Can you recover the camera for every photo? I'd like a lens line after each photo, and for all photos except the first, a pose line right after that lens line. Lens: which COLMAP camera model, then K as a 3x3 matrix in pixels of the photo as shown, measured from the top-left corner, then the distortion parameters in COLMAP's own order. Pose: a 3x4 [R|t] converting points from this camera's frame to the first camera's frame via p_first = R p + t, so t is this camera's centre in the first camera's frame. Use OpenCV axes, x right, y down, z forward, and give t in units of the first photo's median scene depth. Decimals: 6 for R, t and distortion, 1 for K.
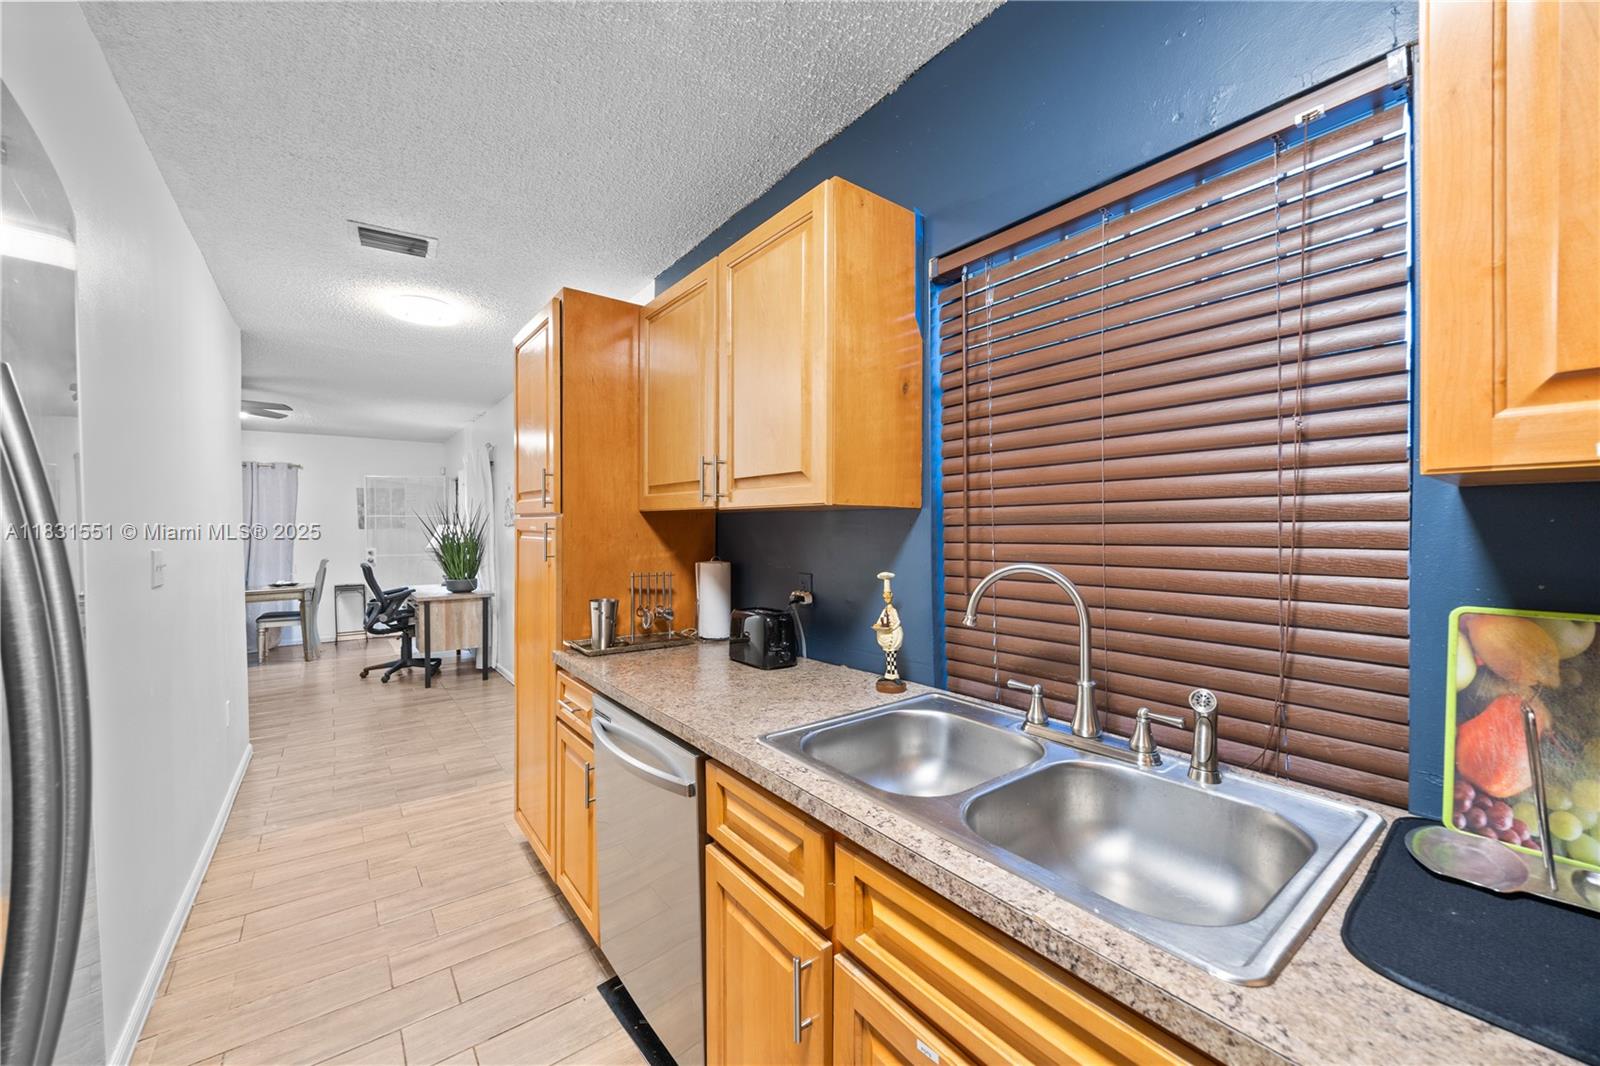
lens RADIAL K [[611.5, 0, 802.7], [0, 611.5, 538.4], [0, 0, 1]] dist [0.000348, 0.000024]
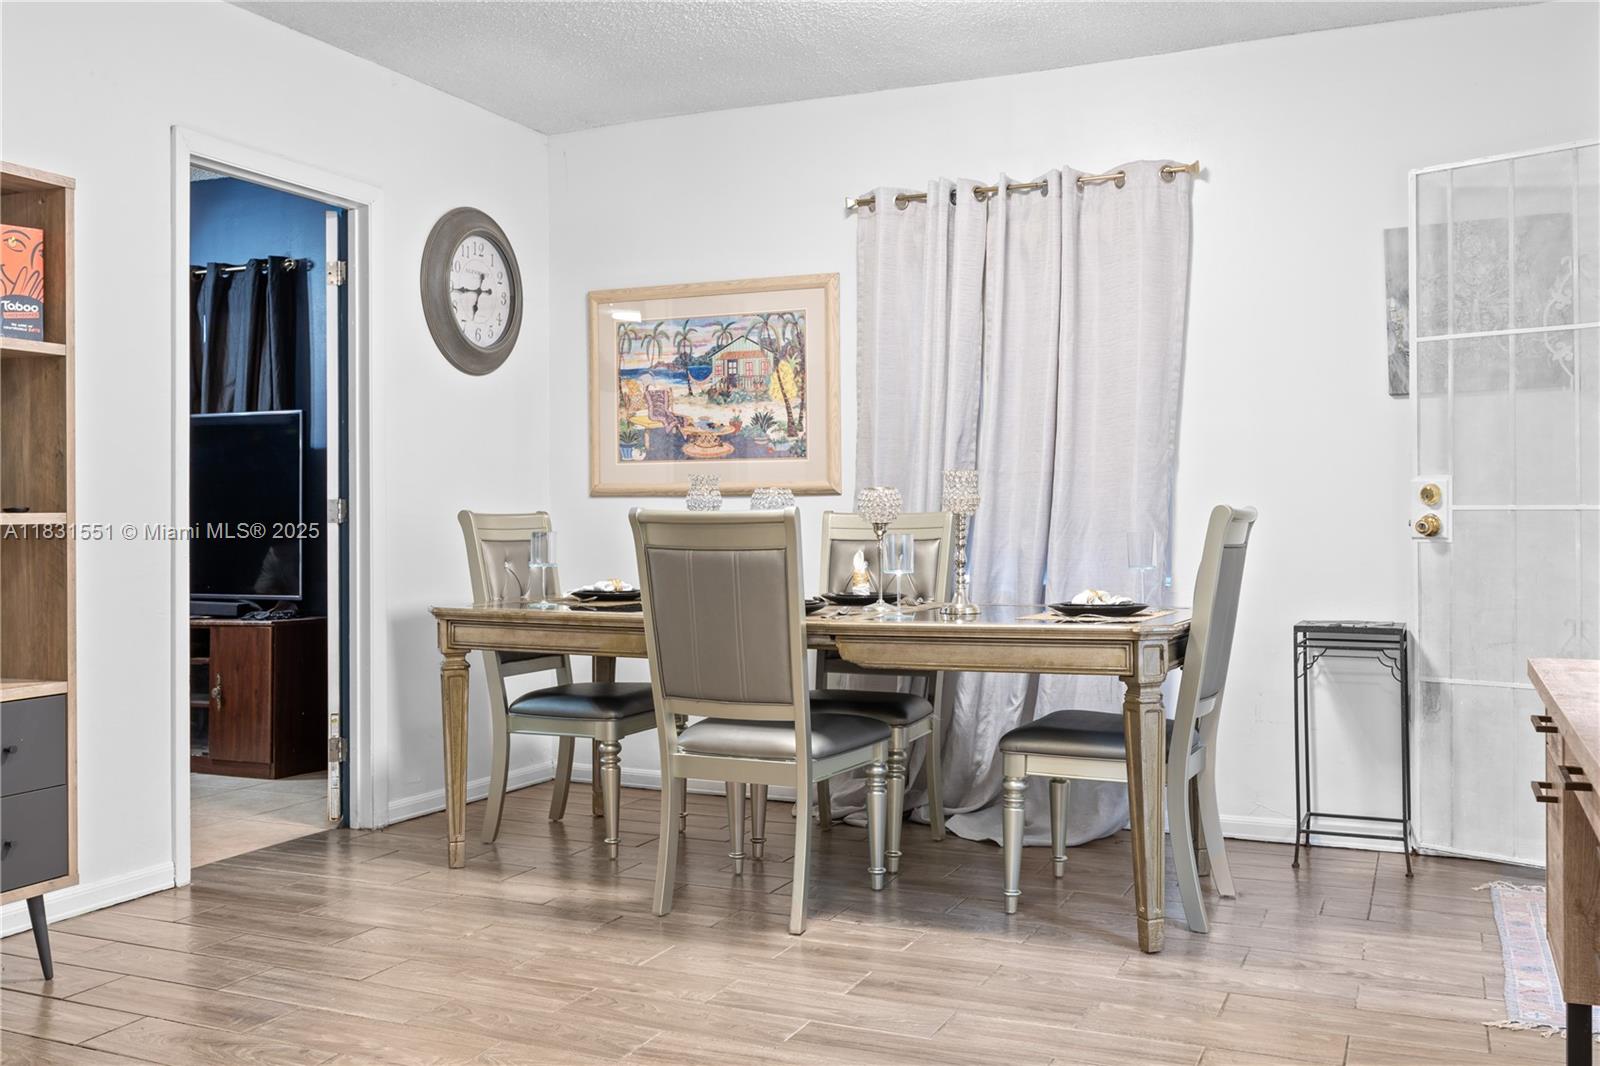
lens RADIAL K [[1474.3, 0, 799.6], [0, 1474.3, 529.5], [0, 0, 1]] dist [0.010350, 0.000000]
pose [[0.490580, 0.007717, -0.871362, -0.328472], [-0.005212, 0.999969, 0.005921, 0.034722], [0.871380, 0.001637, 0.490605, 0.507210]]
